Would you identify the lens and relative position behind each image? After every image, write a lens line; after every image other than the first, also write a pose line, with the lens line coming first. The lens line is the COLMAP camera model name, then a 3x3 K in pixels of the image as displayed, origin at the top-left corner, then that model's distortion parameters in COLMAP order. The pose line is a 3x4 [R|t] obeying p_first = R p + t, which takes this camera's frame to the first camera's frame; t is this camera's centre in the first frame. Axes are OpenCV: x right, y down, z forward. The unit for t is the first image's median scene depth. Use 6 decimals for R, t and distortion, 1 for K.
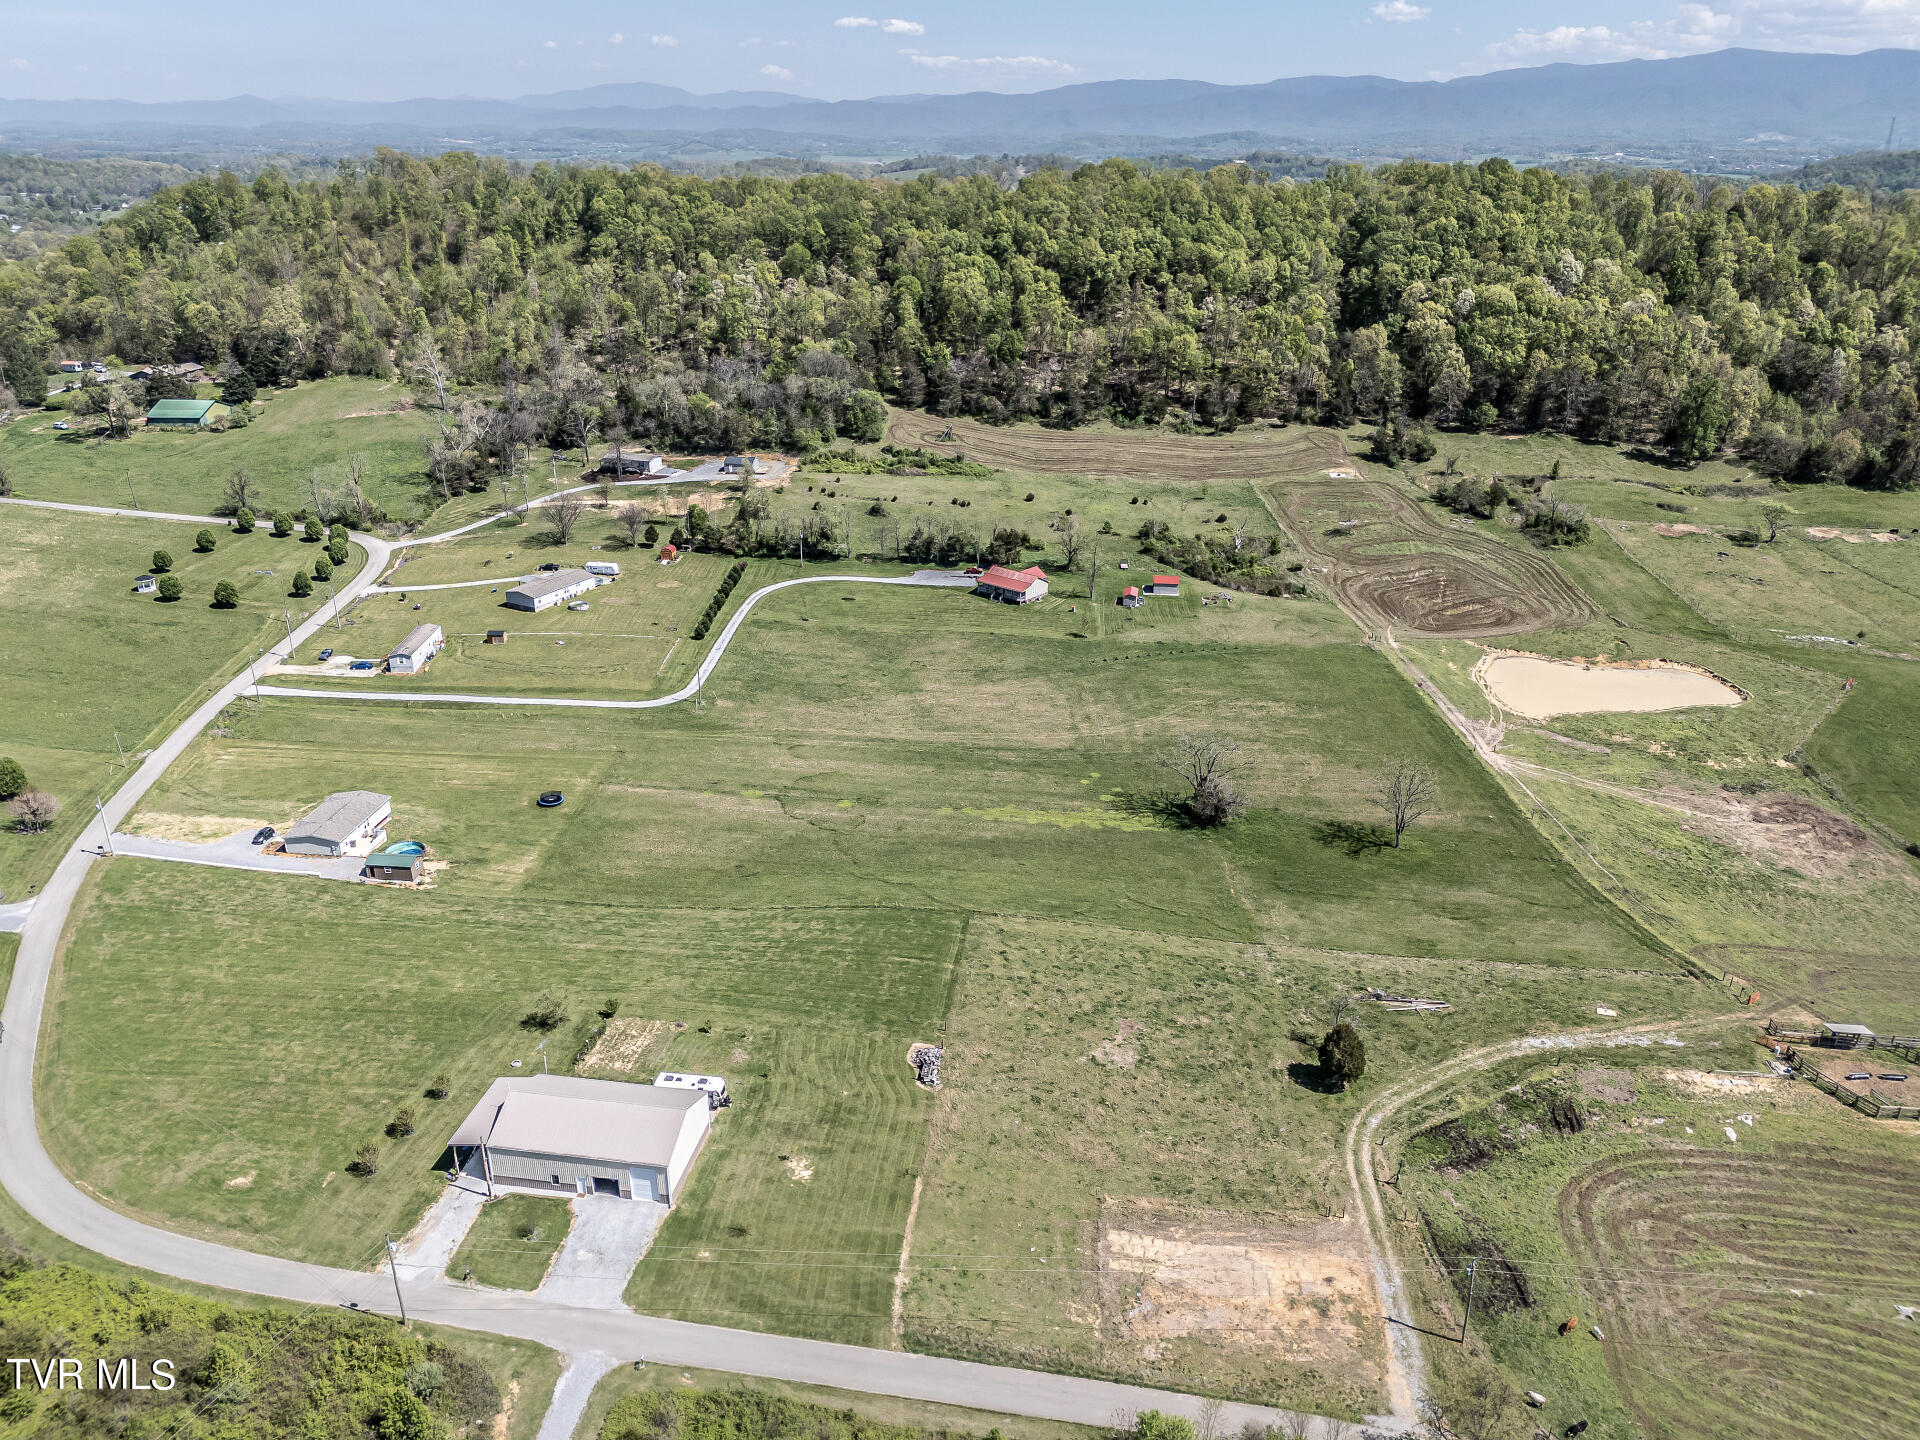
lens RADIAL K [[1409.1, 0, 961.5], [0, 1409.1, 723.4], [0, 0, 1]] dist [0.065311, -0.064133]
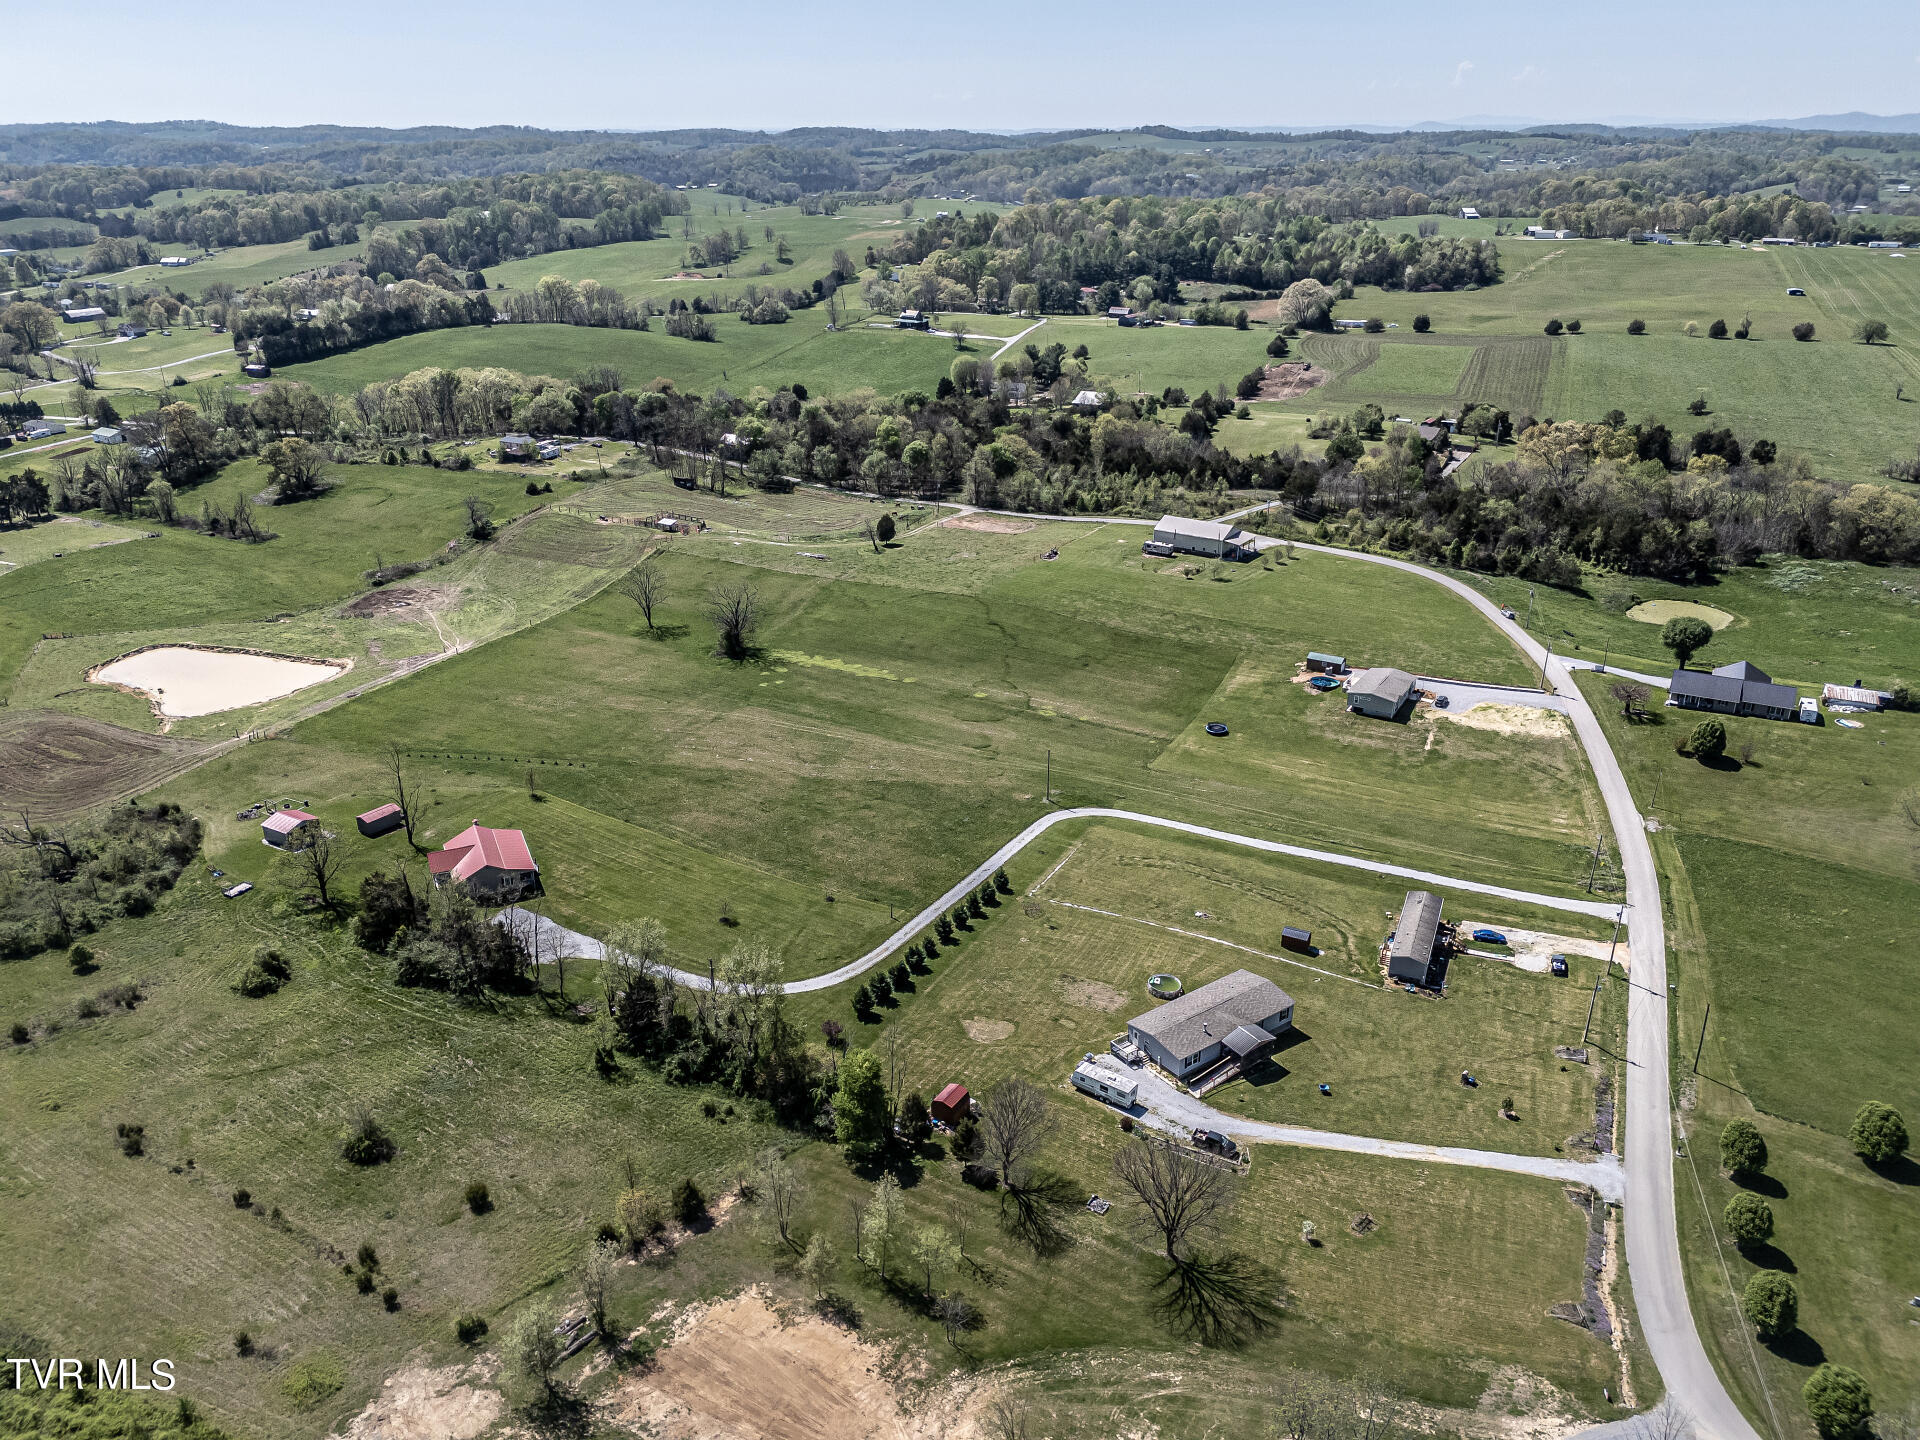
lens RADIAL K [[1409.1, 0, 961.0], [0, 1409.1, 720.6], [0, 0, 1]] dist [0.065311, -0.064133]
pose [[-0.908282, -0.164042, 0.384857, -0.363016], [0.161352, 0.711391, 0.684024, -0.510420], [-0.385992, 0.683383, -0.619675, 1.199987]]
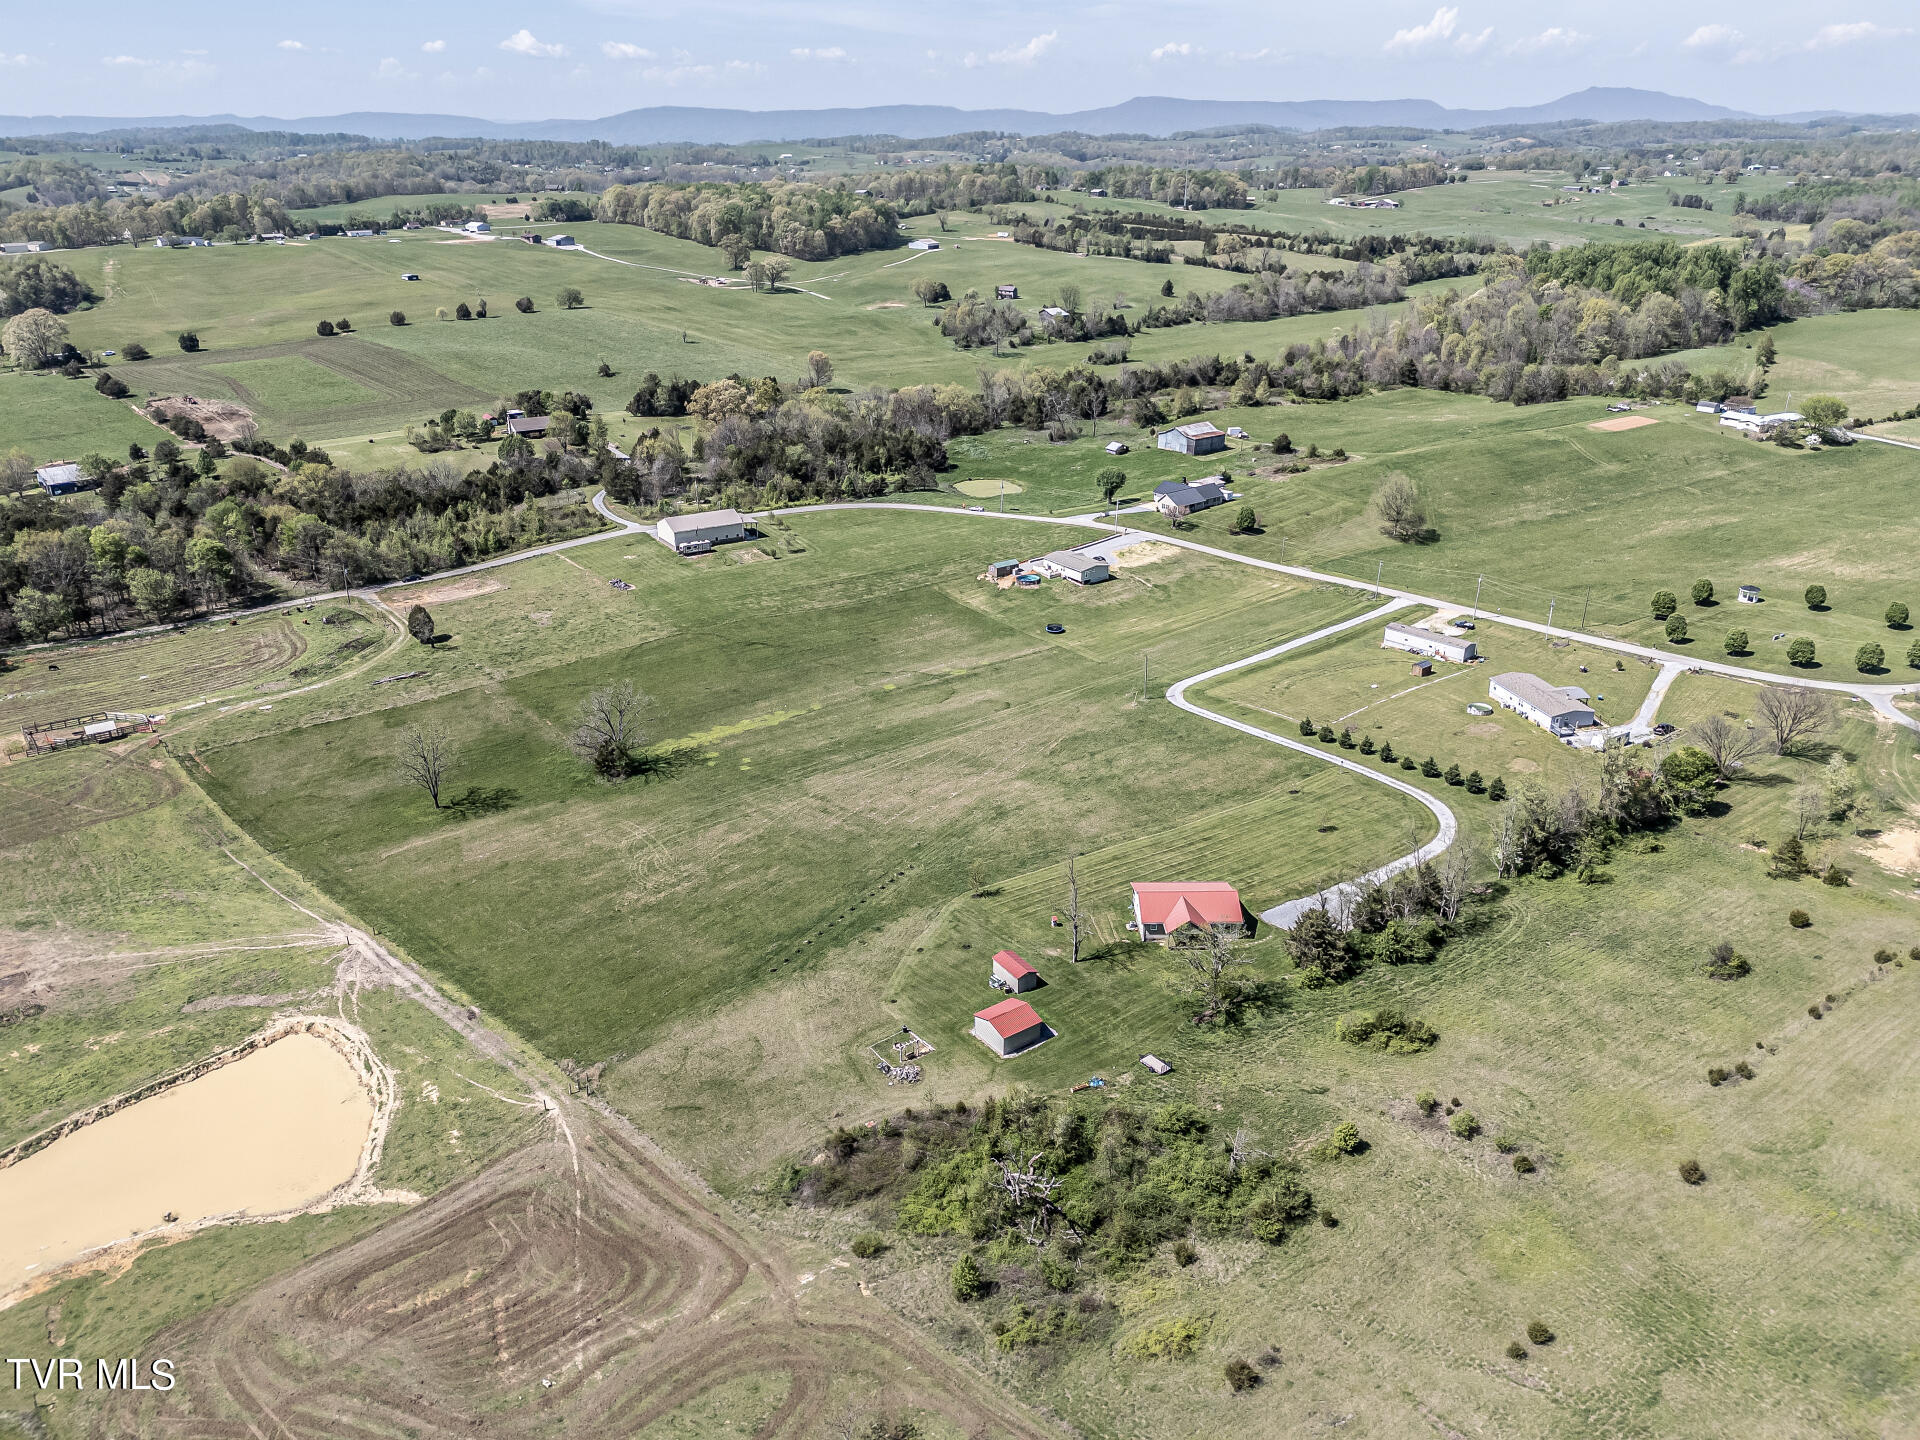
lens RADIAL K [[1409.1, 0, 960.1], [0, 1409.1, 719.1], [0, 0, 1]] dist [0.065311, -0.064133]
pose [[-0.746583, 0.260316, -0.612249, 0.423150], [-0.255933, 0.737074, 0.625476, -0.474730], [0.614094, 0.623665, -0.483664, 1.116873]]
